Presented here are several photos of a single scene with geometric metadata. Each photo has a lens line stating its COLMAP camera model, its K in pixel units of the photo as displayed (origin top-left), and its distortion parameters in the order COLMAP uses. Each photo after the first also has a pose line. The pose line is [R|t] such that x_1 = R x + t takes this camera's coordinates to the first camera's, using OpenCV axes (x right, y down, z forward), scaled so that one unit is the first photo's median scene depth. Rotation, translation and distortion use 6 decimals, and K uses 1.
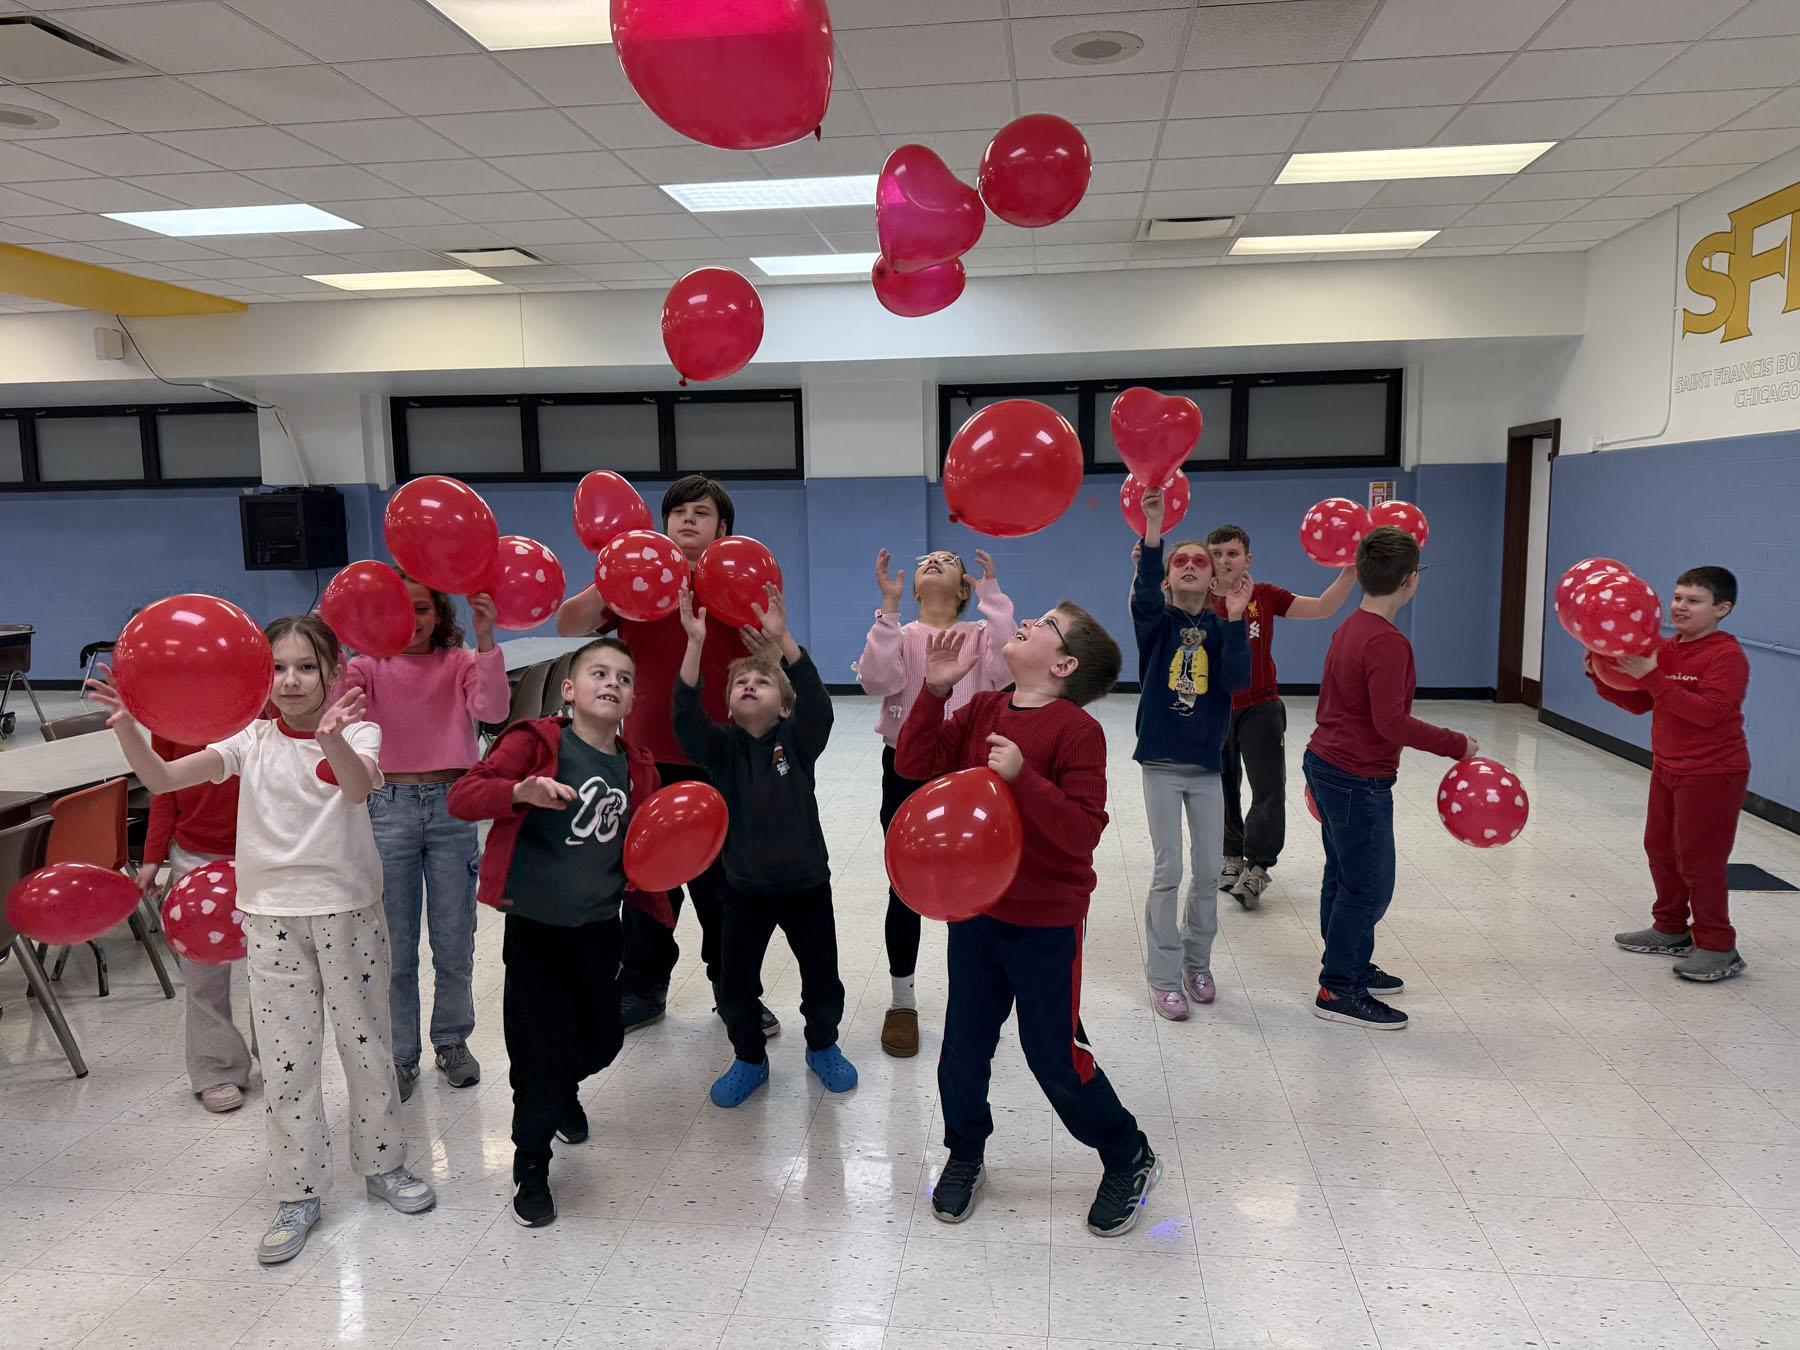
lens RADIAL K [[1355.5, 0, 900.0], [0, 1355.5, 675.0], [0, 0, 1]] dist [0.006542, -0.030120]
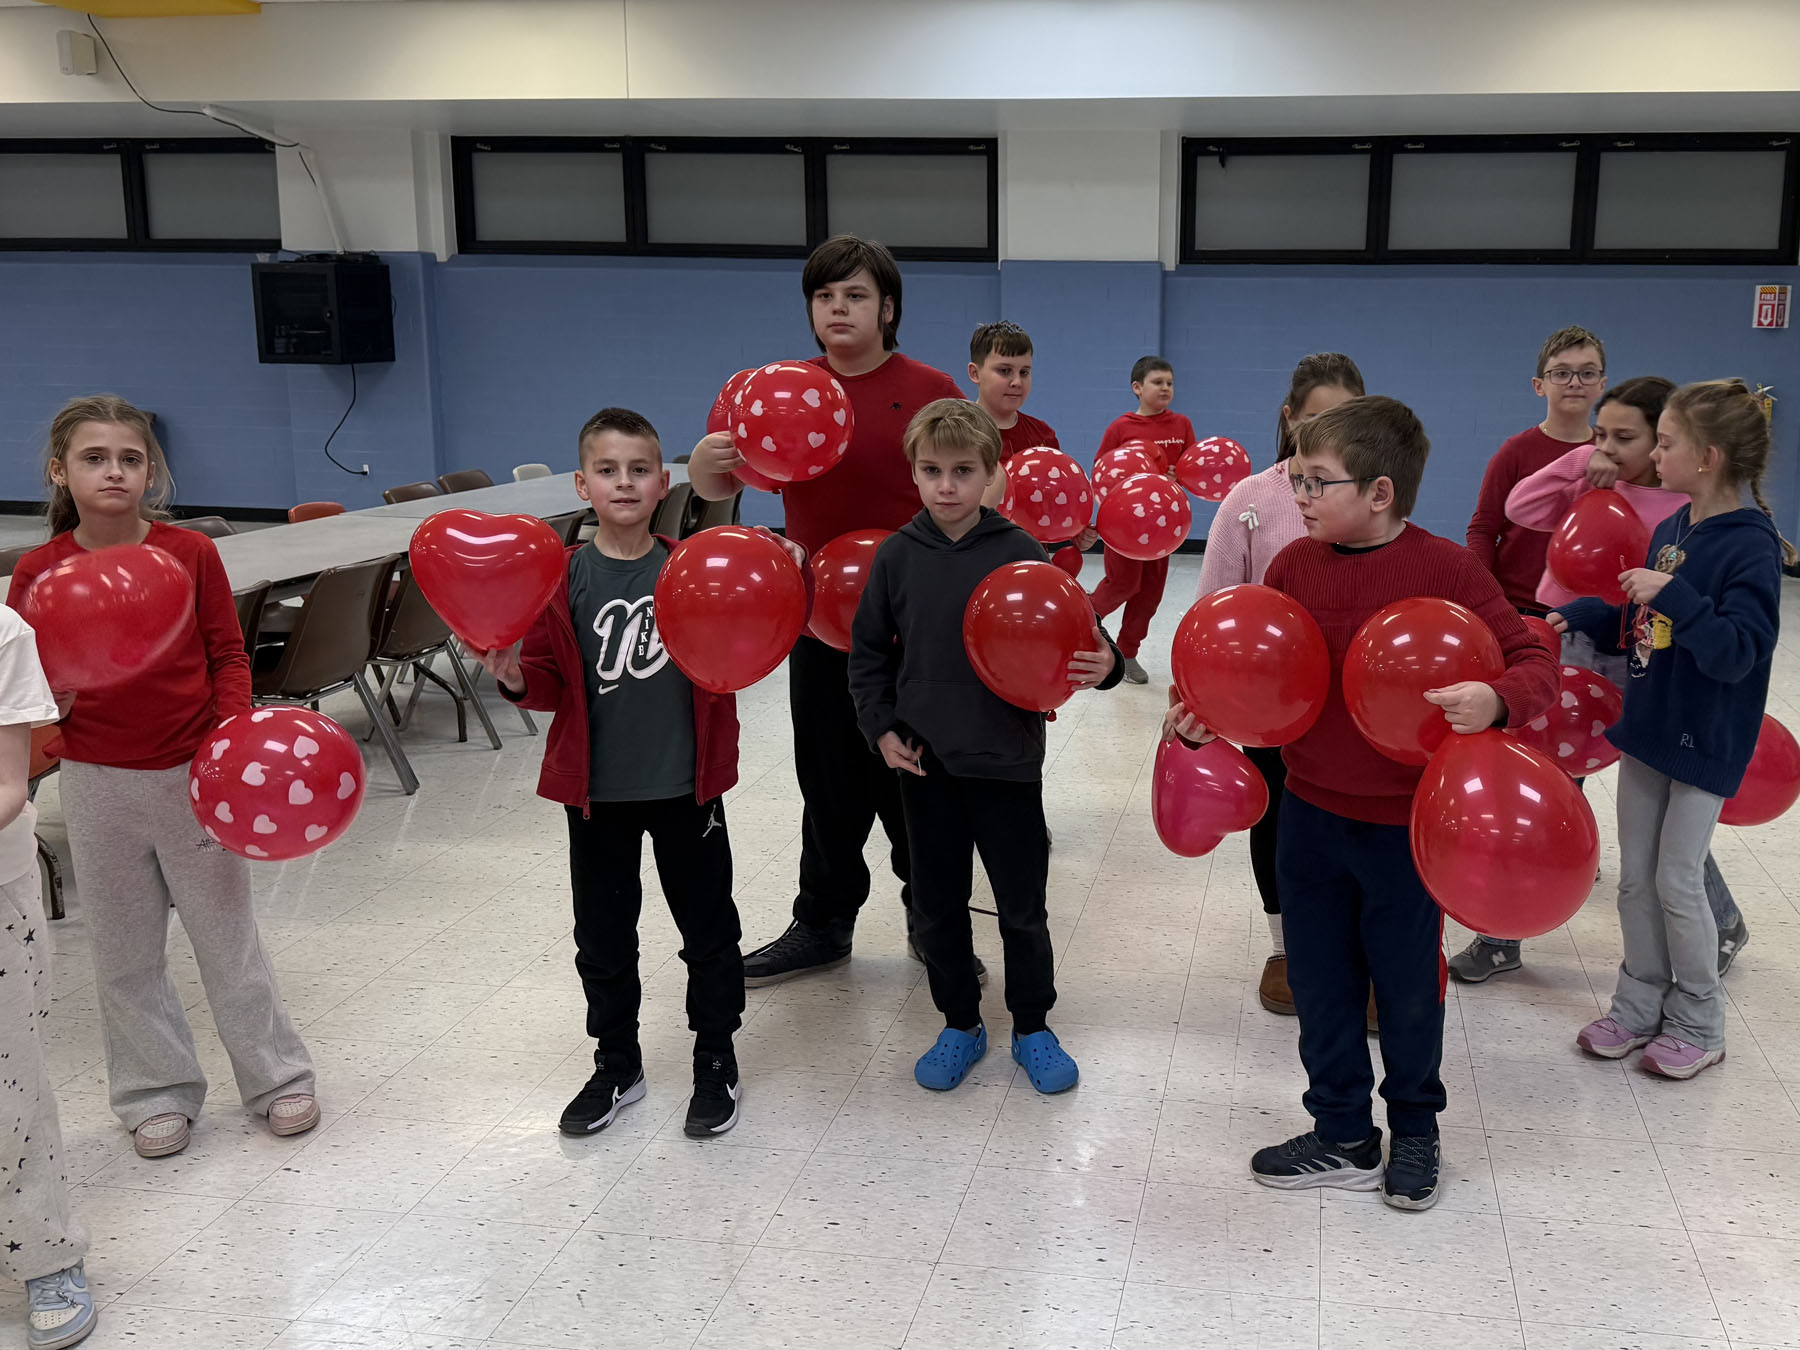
lens RADIAL K [[1355.5, 0, 900.0], [0, 1355.5, 675.0], [0, 0, 1]] dist [0.006542, -0.030120]
pose [[0.992102, 0.022196, -0.123456, -0.032005], [-0.013918, 0.997621, 0.067513, 0.038830], [0.124660, -0.065261, 0.990051, 0.279126]]
